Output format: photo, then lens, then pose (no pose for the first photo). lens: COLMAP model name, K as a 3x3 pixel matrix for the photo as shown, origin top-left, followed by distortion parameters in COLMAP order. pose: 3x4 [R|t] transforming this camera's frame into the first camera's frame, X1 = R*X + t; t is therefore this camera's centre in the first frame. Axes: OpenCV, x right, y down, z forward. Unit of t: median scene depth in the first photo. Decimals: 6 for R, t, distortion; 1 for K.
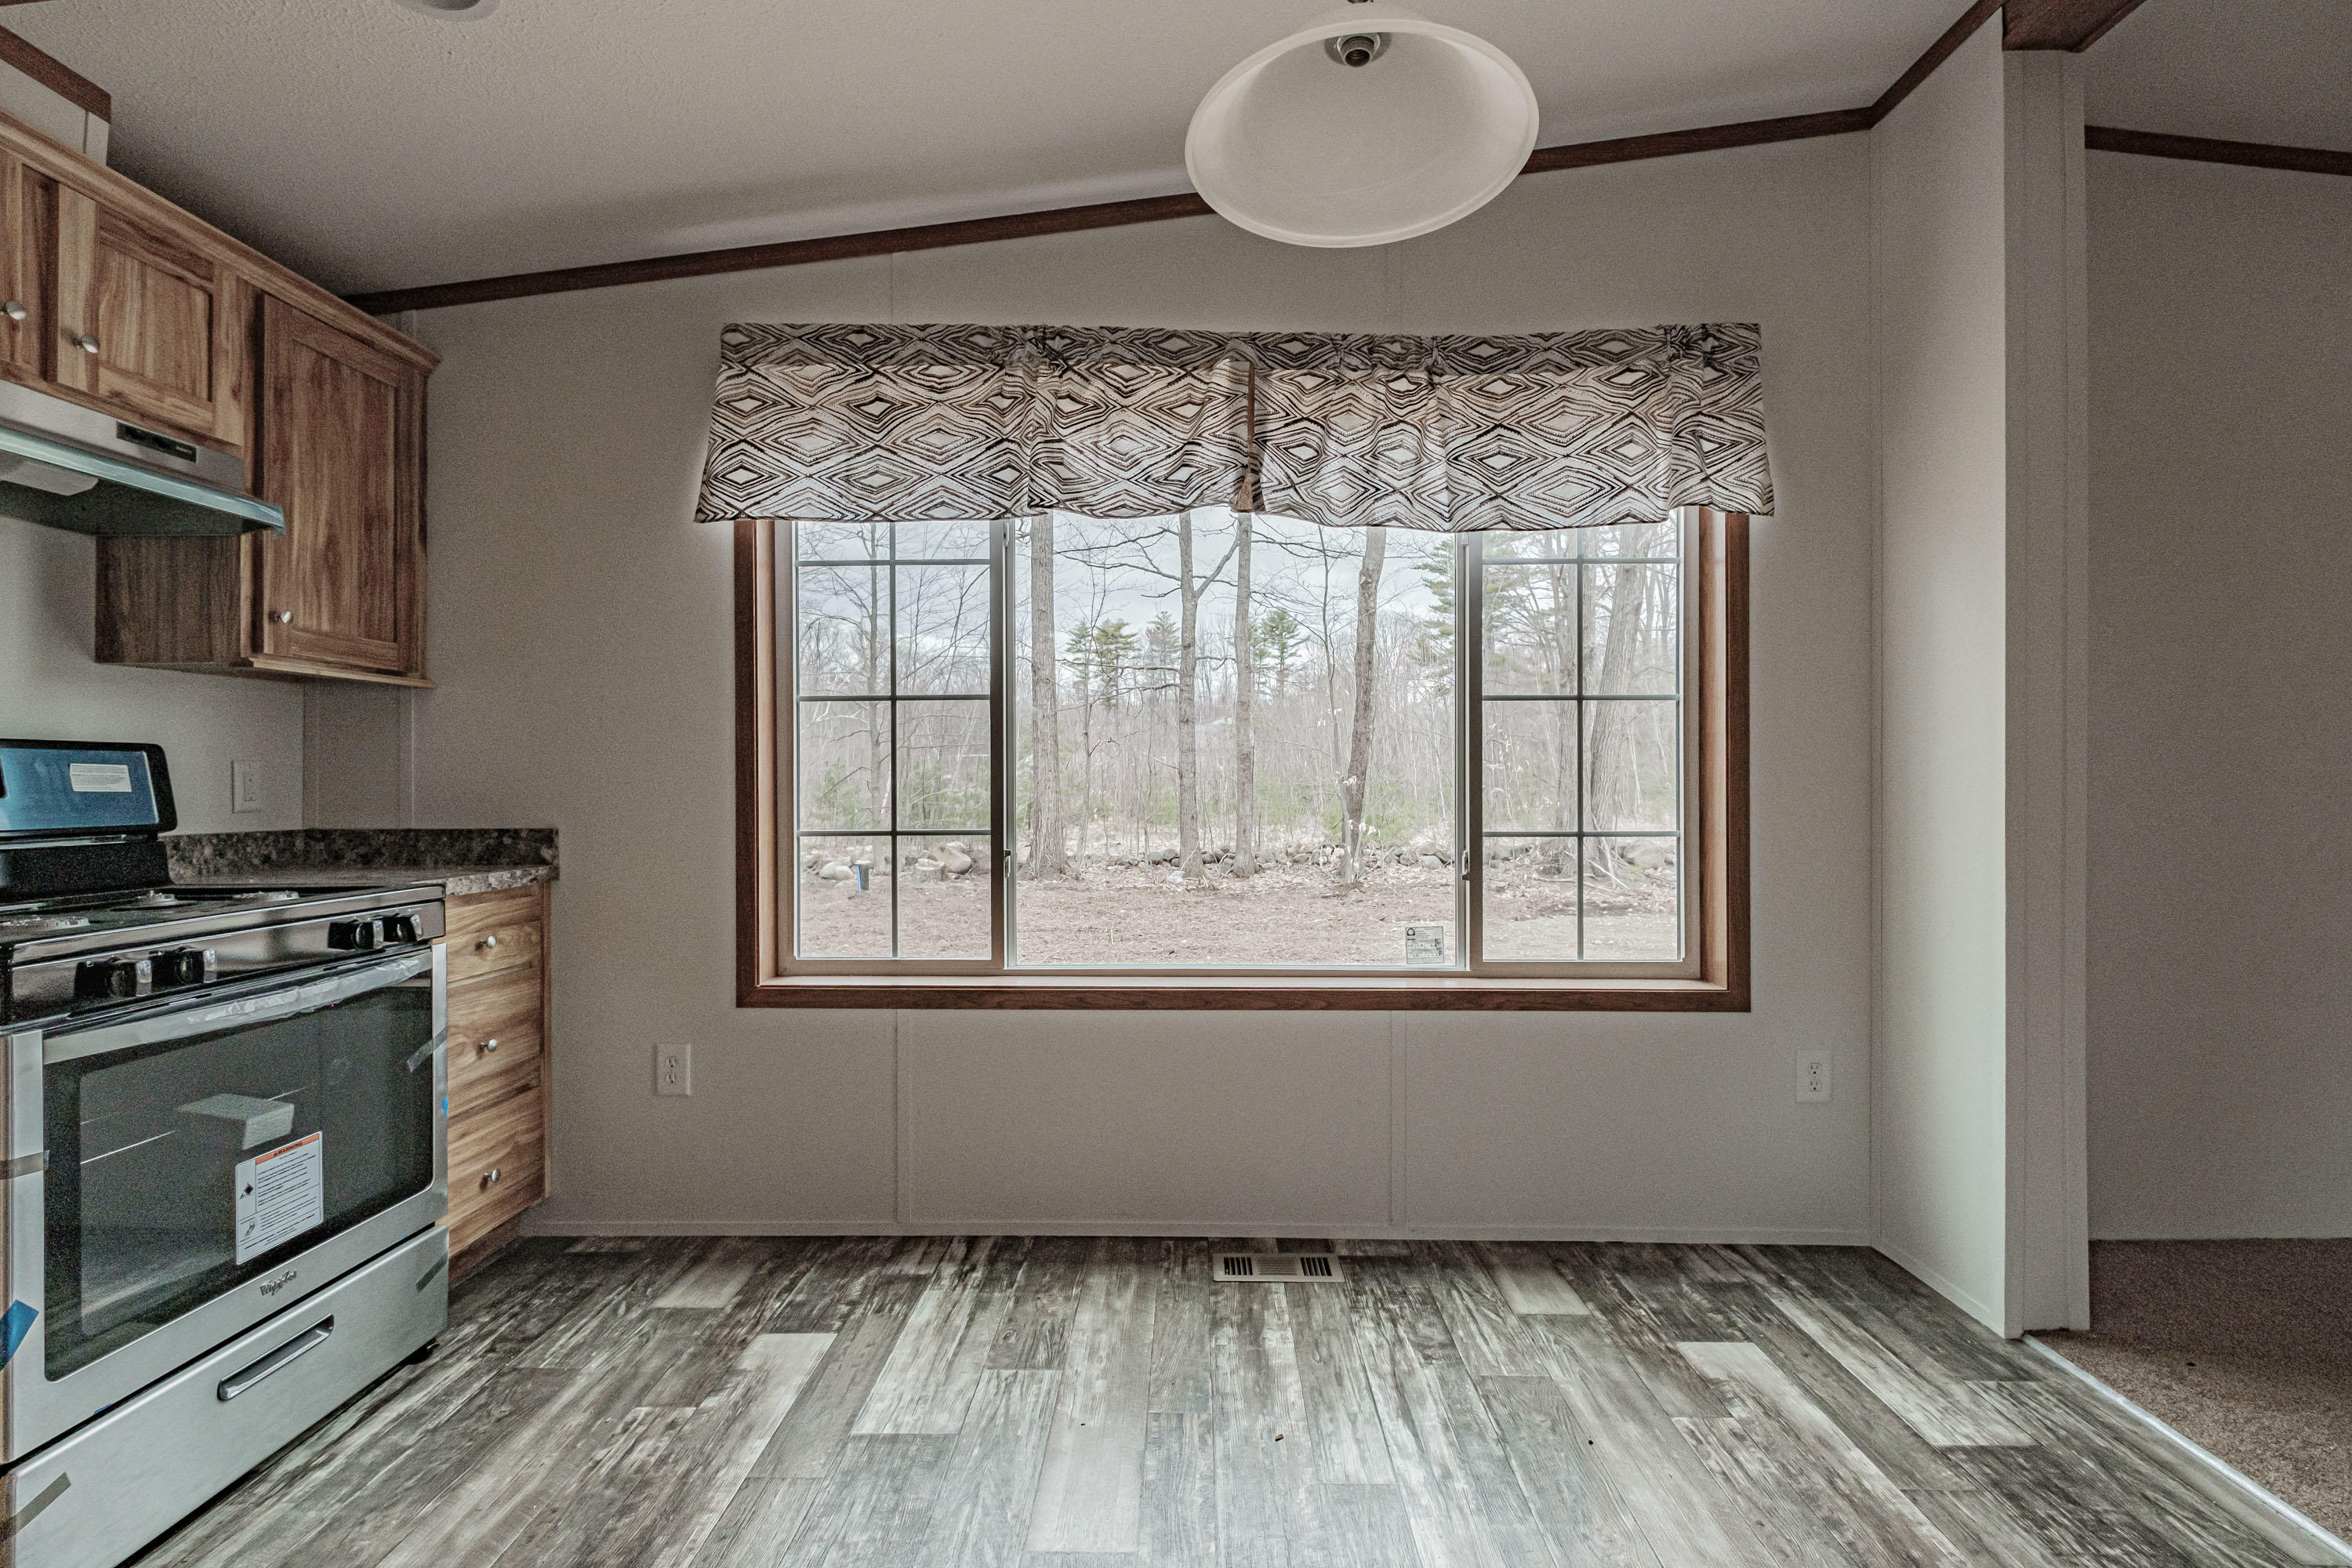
lens RADIAL K [[1040.8, 0, 1175.4], [0, 1040.8, 766.1], [0, 0, 1]] dist [0.006433, -0.004551]
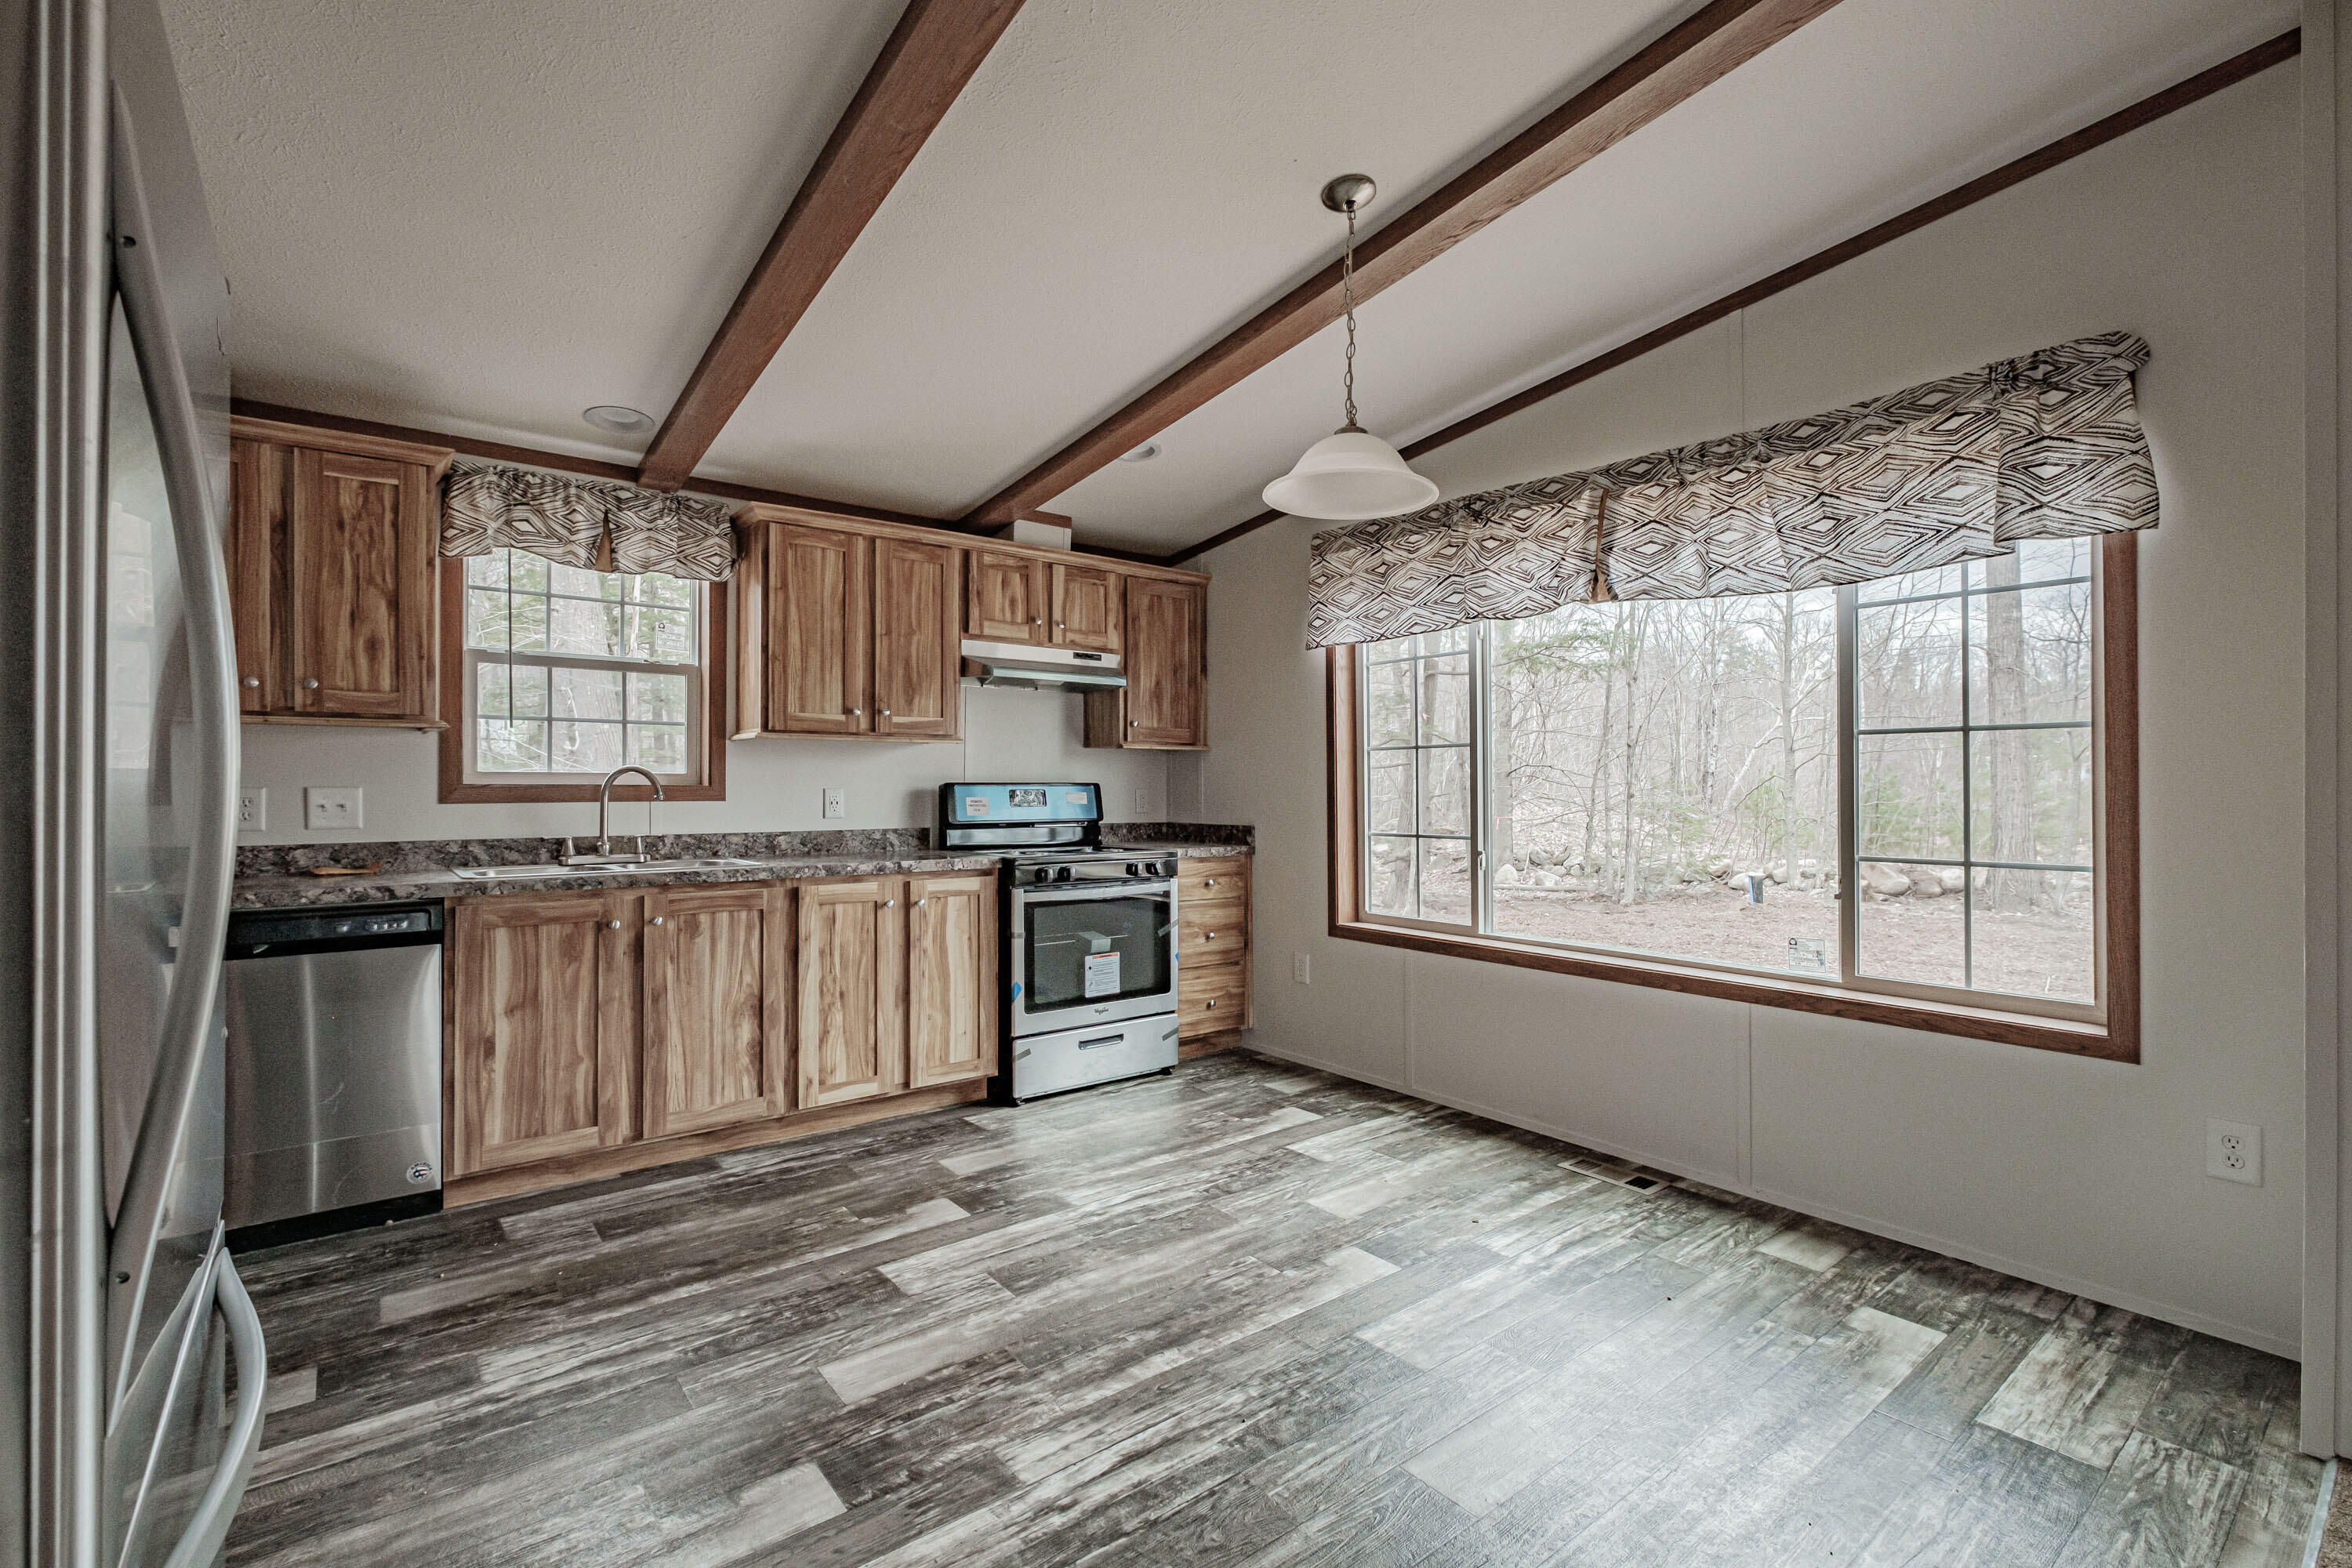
lens RADIAL K [[1040.8, 0, 1175.4], [0, 1040.8, 766.1], [0, 0, 1]] dist [0.006433, -0.004551]
pose [[0.630141, -0.013000, -0.776372, 0.751764], [0.008773, 0.999915, -0.009623, -0.028569], [0.776431, -0.000747, 0.630201, -0.255060]]
